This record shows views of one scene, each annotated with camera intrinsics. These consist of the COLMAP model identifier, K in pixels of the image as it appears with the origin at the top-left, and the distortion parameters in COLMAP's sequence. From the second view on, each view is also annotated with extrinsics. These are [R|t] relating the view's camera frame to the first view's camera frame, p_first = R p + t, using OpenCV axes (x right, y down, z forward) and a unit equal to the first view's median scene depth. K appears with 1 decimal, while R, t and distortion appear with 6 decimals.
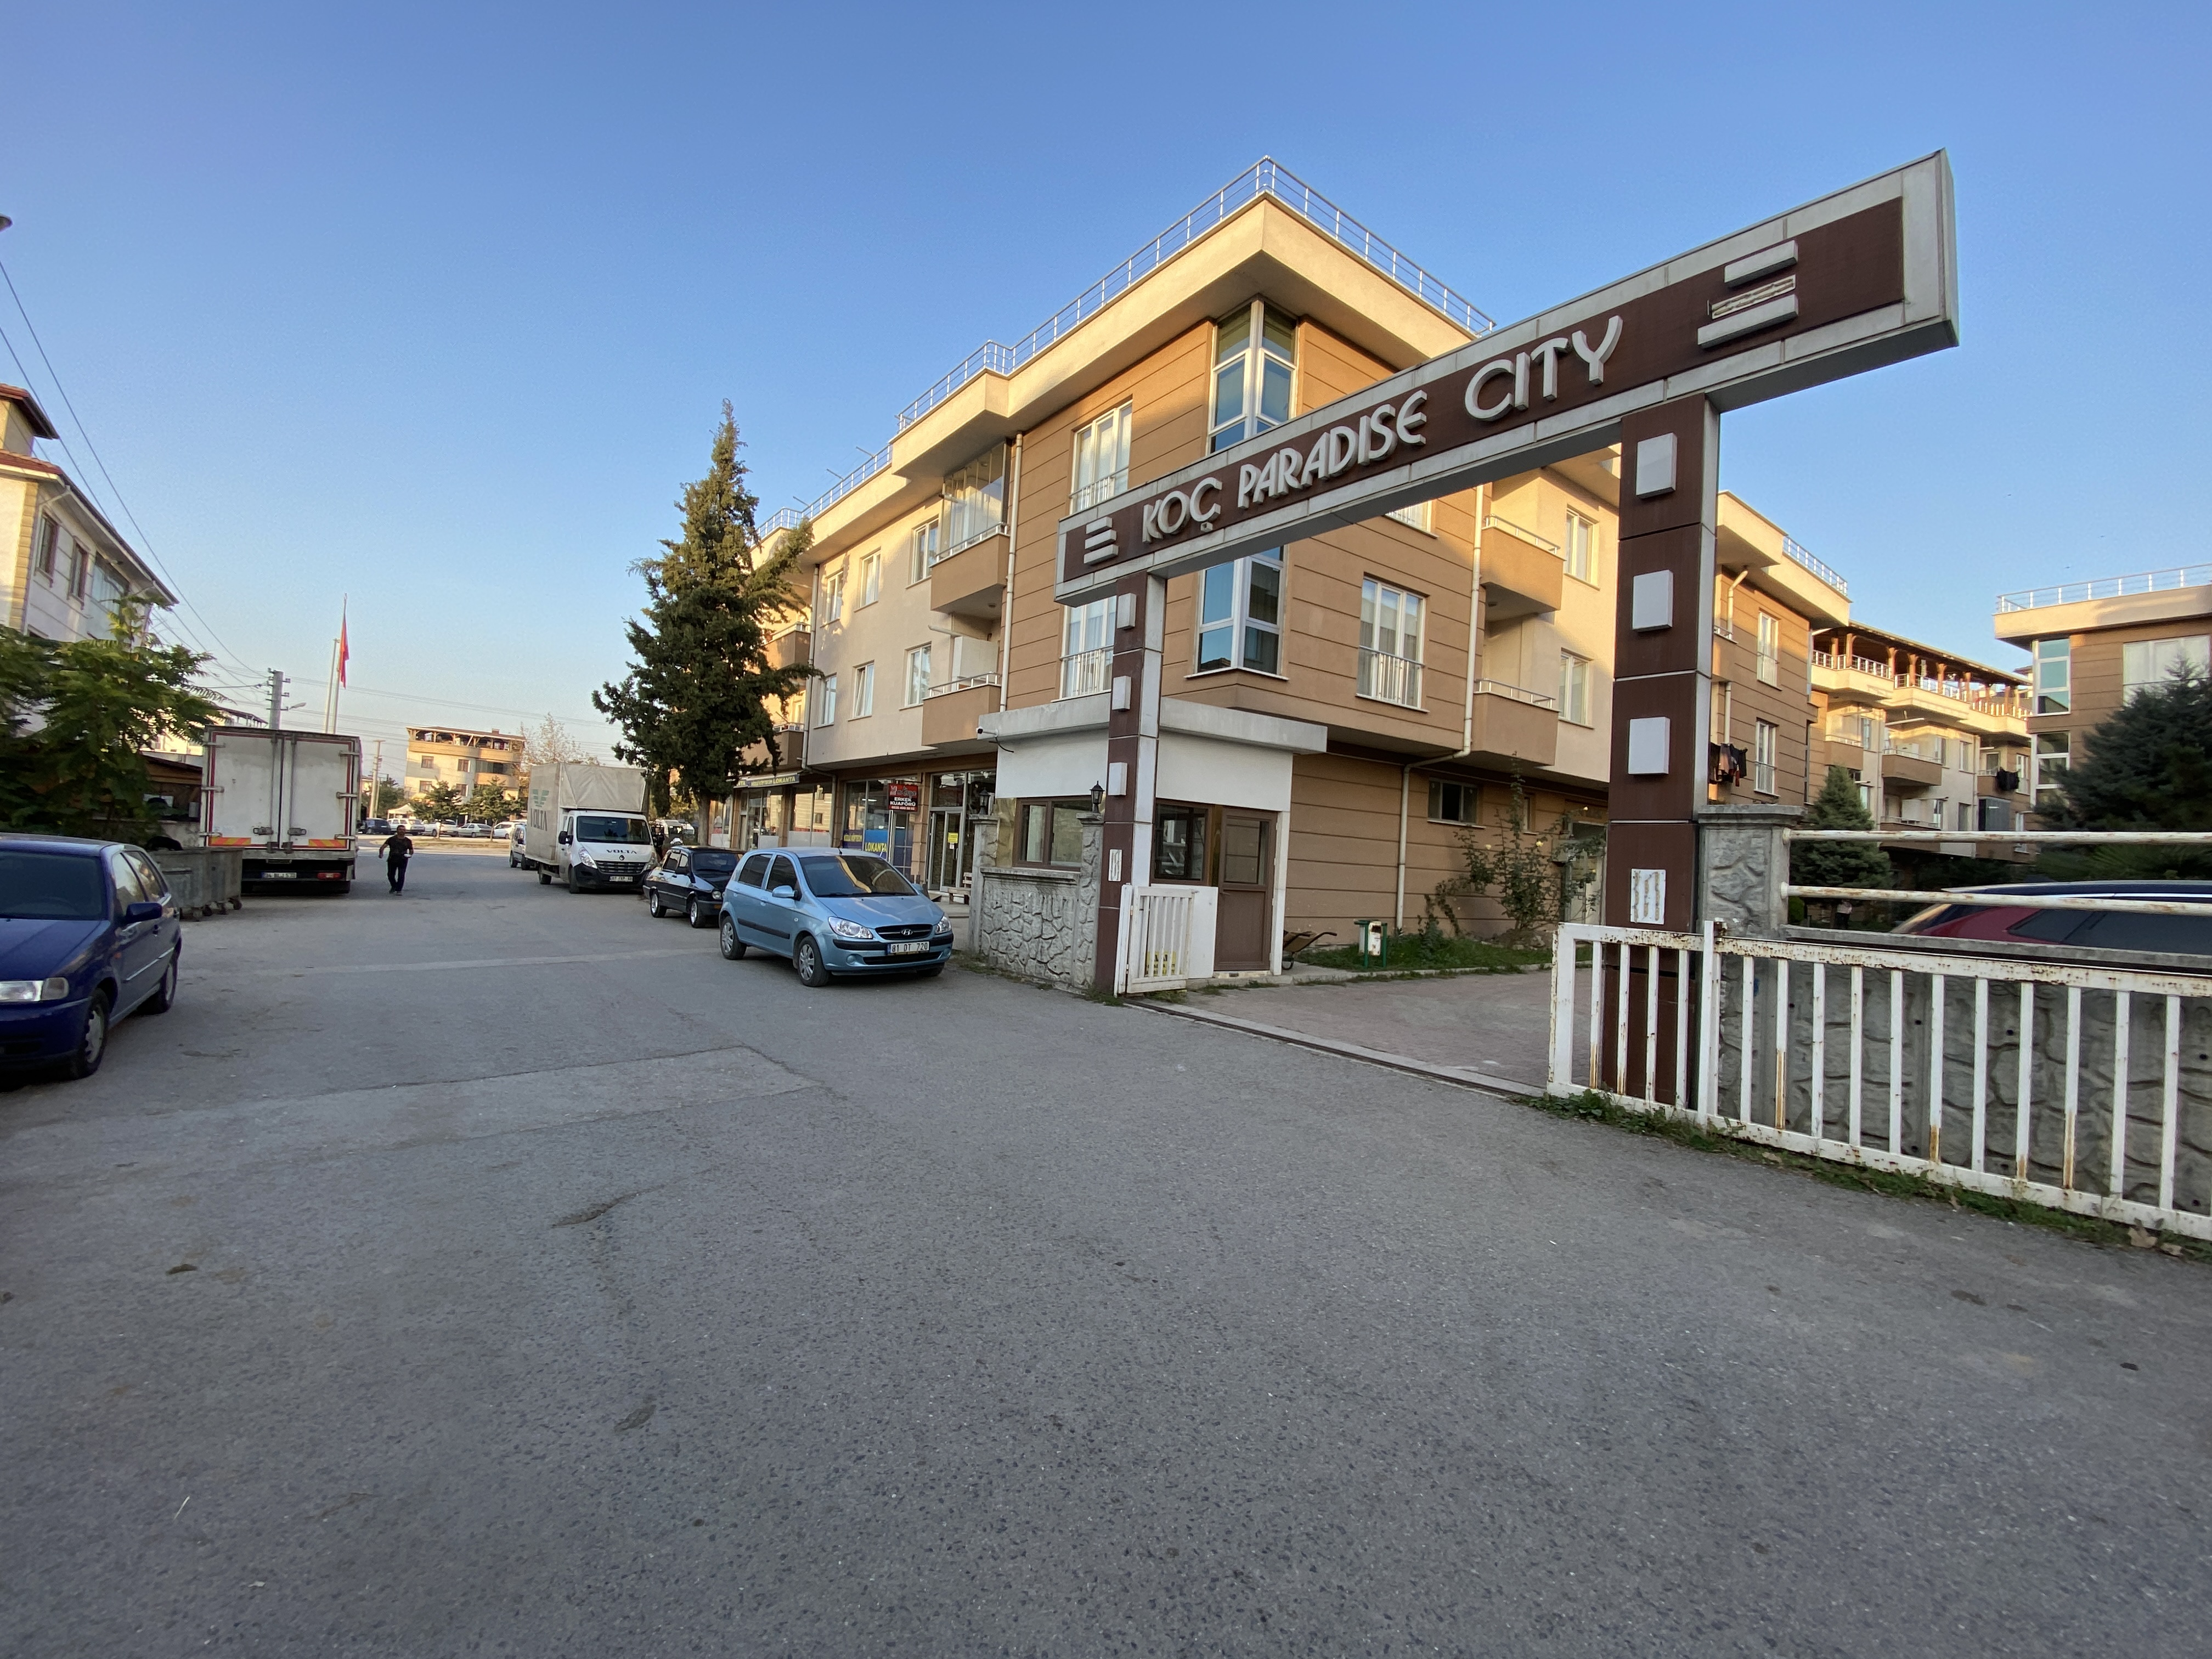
lens RADIAL K [[971.2, 0, 1132.7], [0, 971.2, 829.8], [0, 0, 1]] dist [-0.001911, -0.000496]
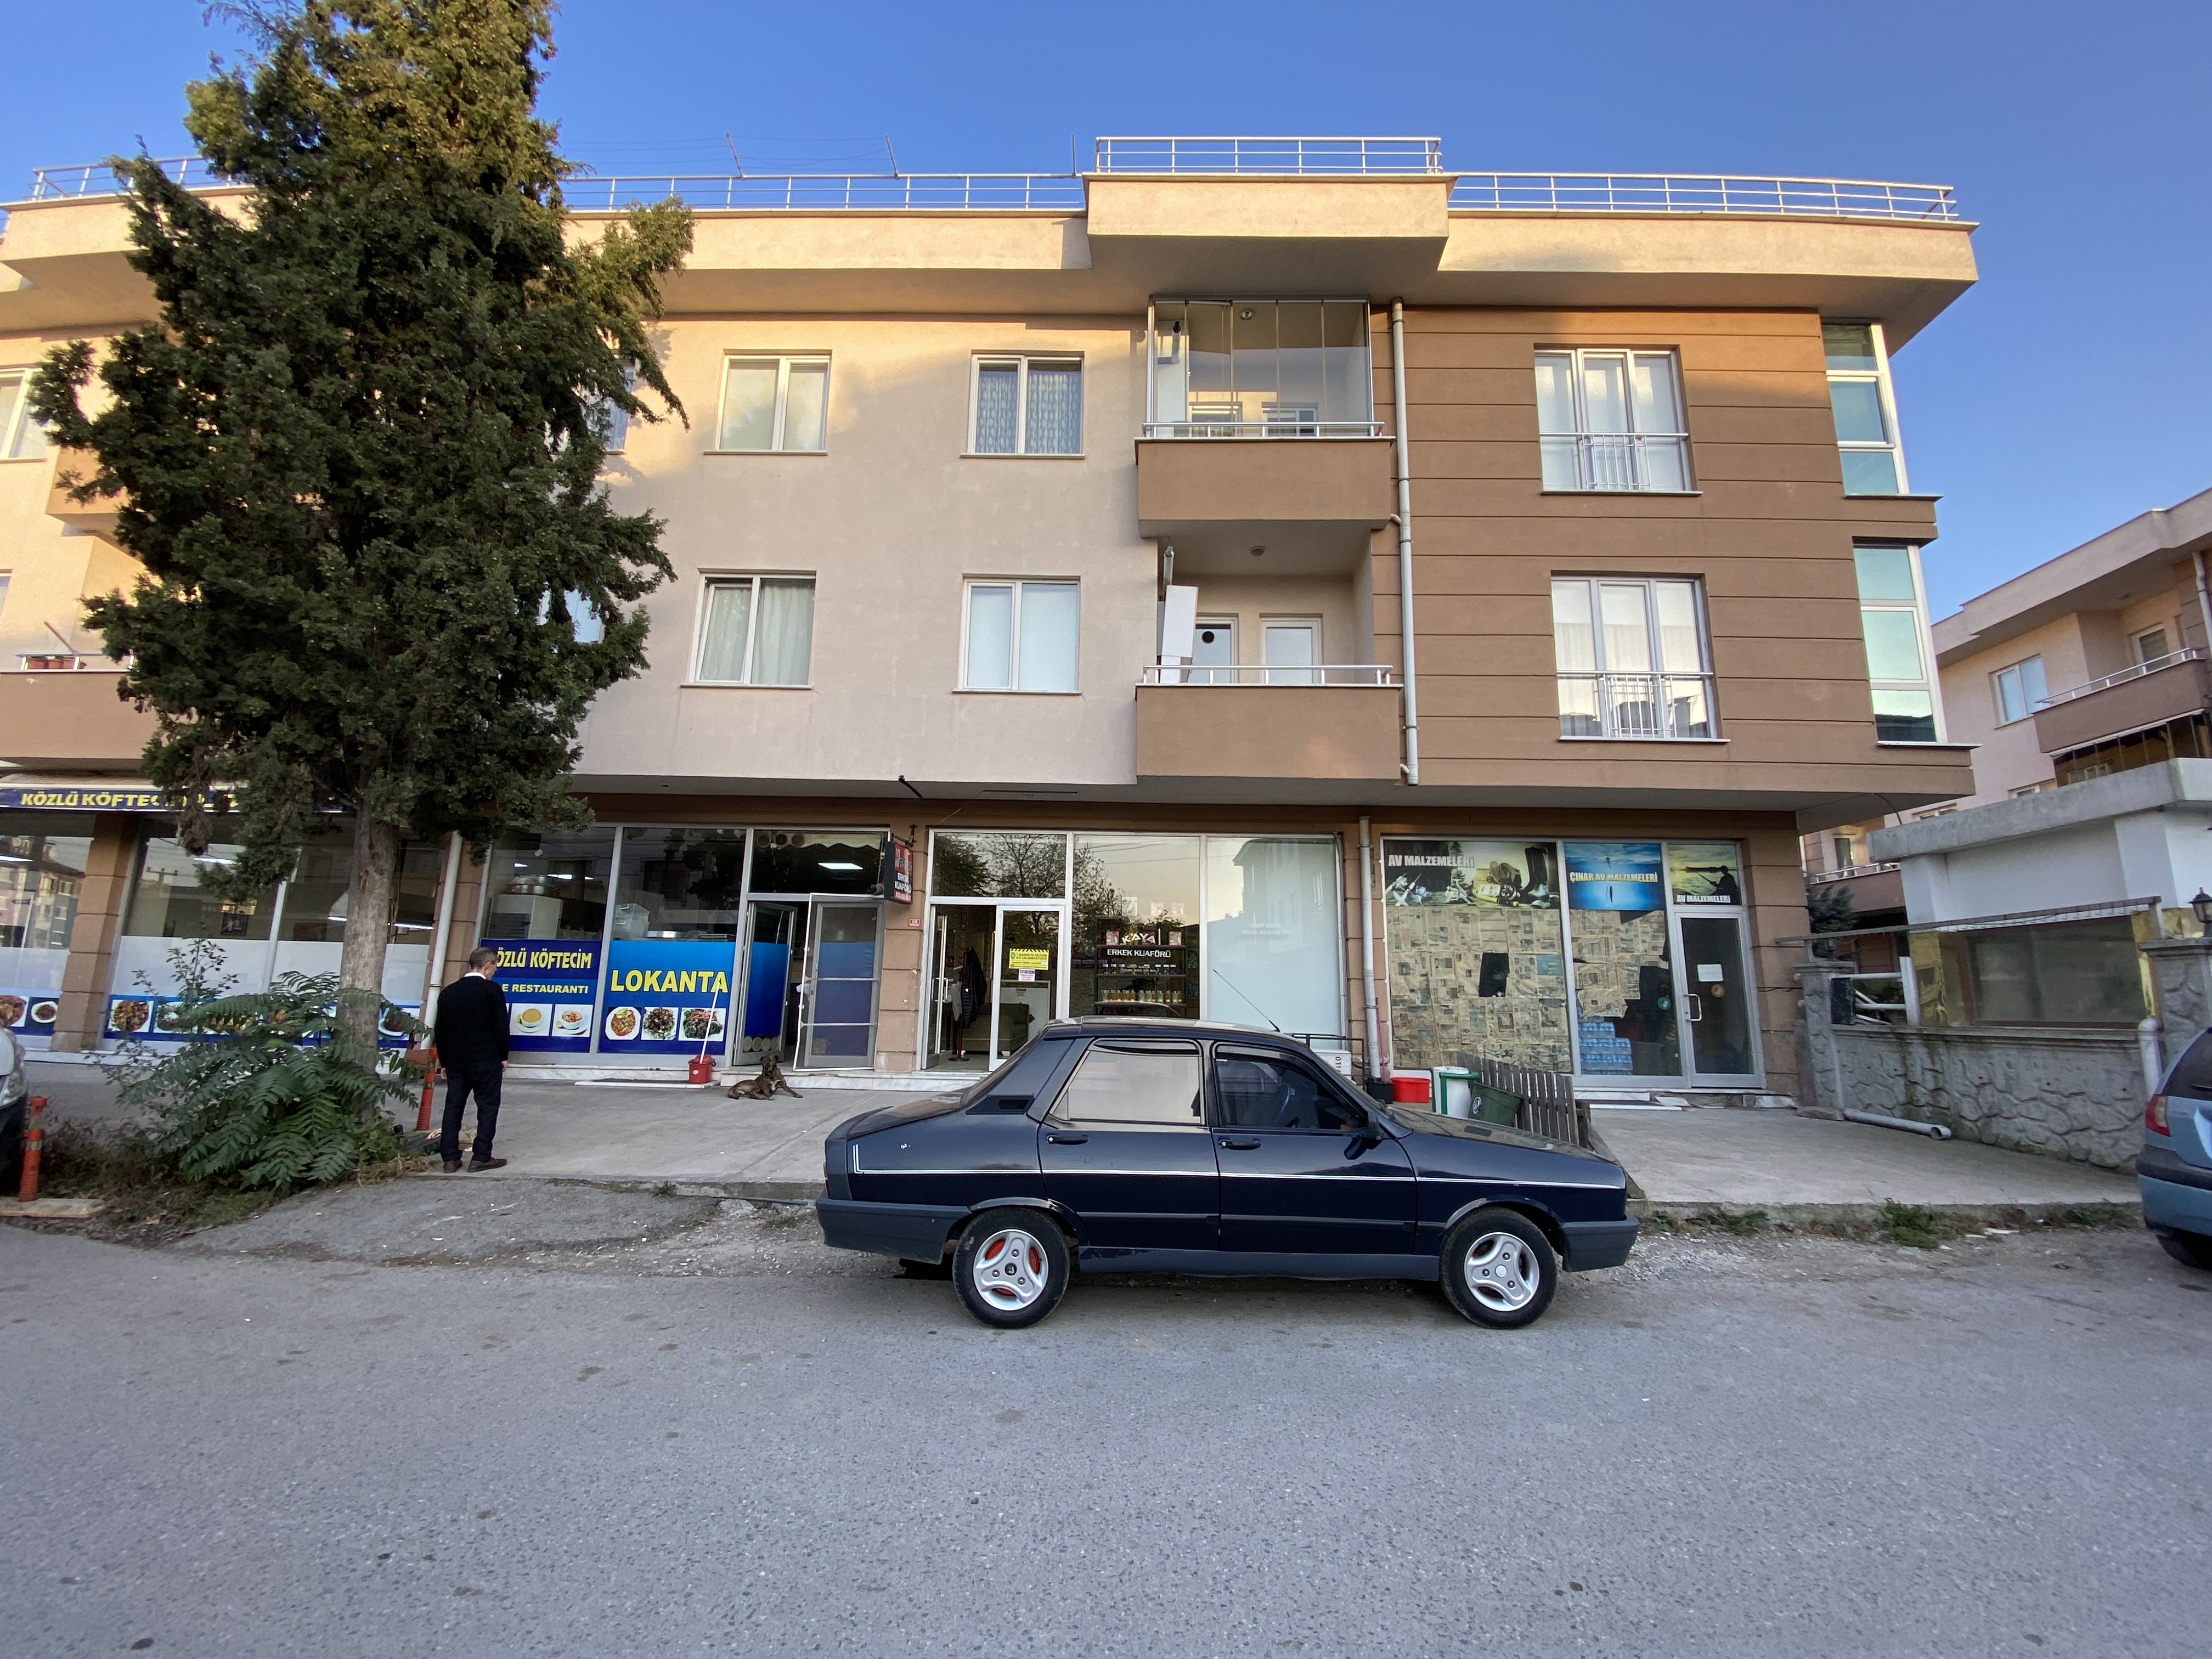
lens RADIAL K [[971.2, 0, 1132.7], [0, 971.2, 829.8], [0, 0, 1]] dist [-0.001911, -0.000496]
pose [[0.613090, 0.097462, 0.783978, -0.701314], [-0.012281, 0.993417, -0.113895, -0.001947], [-0.789918, 0.060199, 0.610251, 0.810109]]
